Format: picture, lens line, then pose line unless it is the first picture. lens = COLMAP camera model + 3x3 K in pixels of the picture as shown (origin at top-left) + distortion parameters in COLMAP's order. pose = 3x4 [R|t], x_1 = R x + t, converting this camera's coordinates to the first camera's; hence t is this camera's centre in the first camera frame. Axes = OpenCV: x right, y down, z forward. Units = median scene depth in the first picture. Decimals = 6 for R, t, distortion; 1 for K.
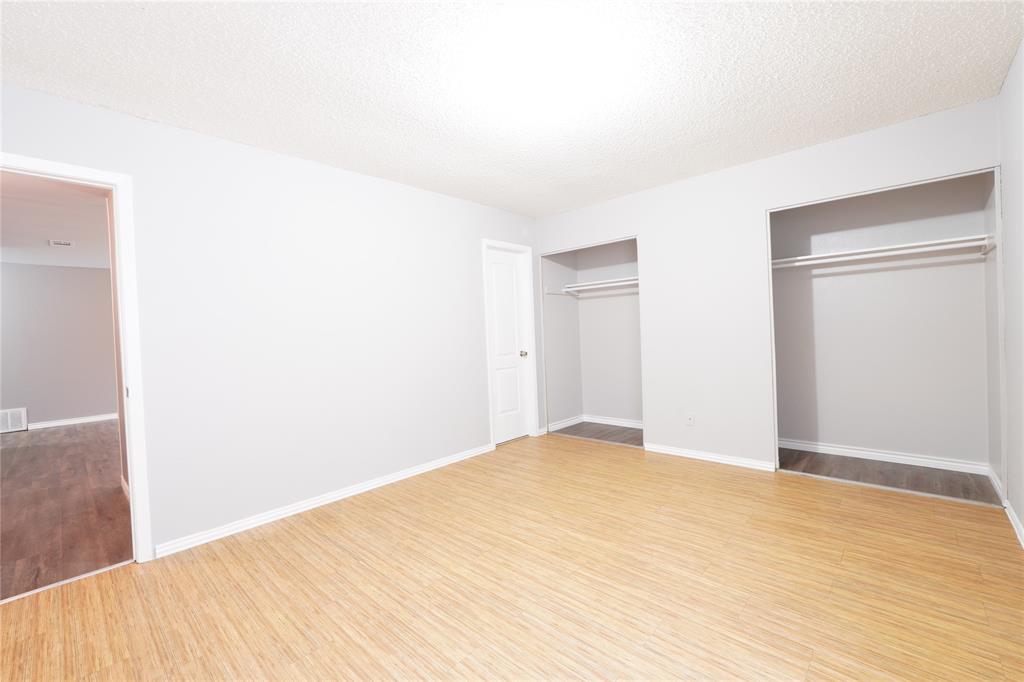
lens RADIAL K [[430.5, 0, 515.8], [0, 430.5, 337.0], [0, 0, 1]] dist [-0.000554, 0.000434]
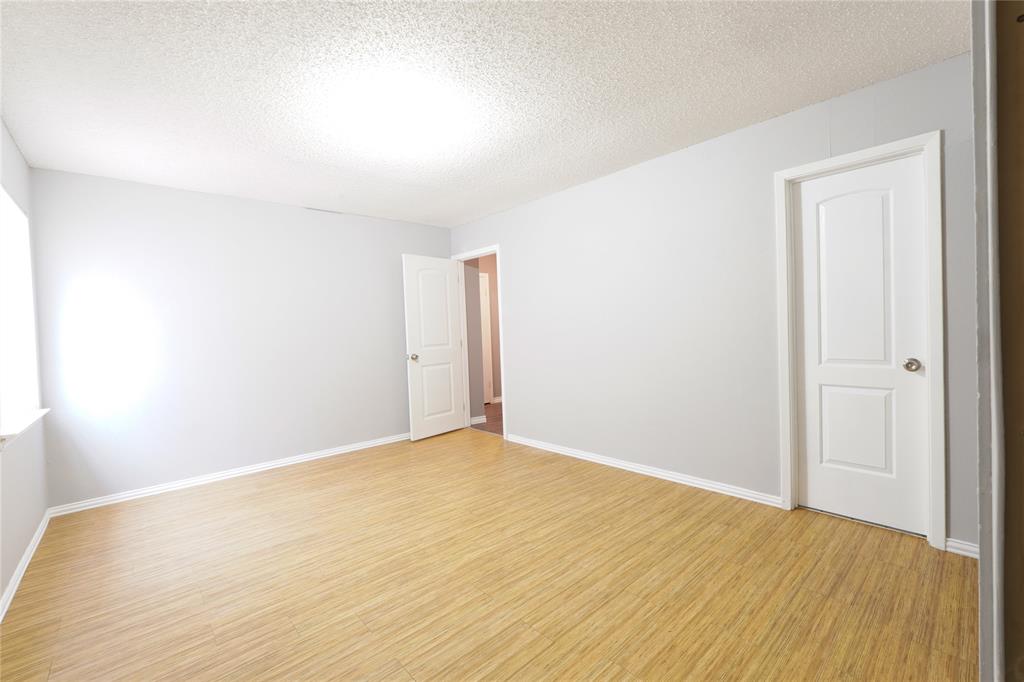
lens RADIAL K [[430.5, 0, 515.8], [0, 430.5, 337.0], [0, 0, 1]] dist [-0.000554, 0.000434]
pose [[-0.097579, 0.055790, -0.993663, 0.945225], [0.029950, 0.998140, 0.053100, -0.053714], [0.994777, -0.024578, -0.099068, 1.071207]]
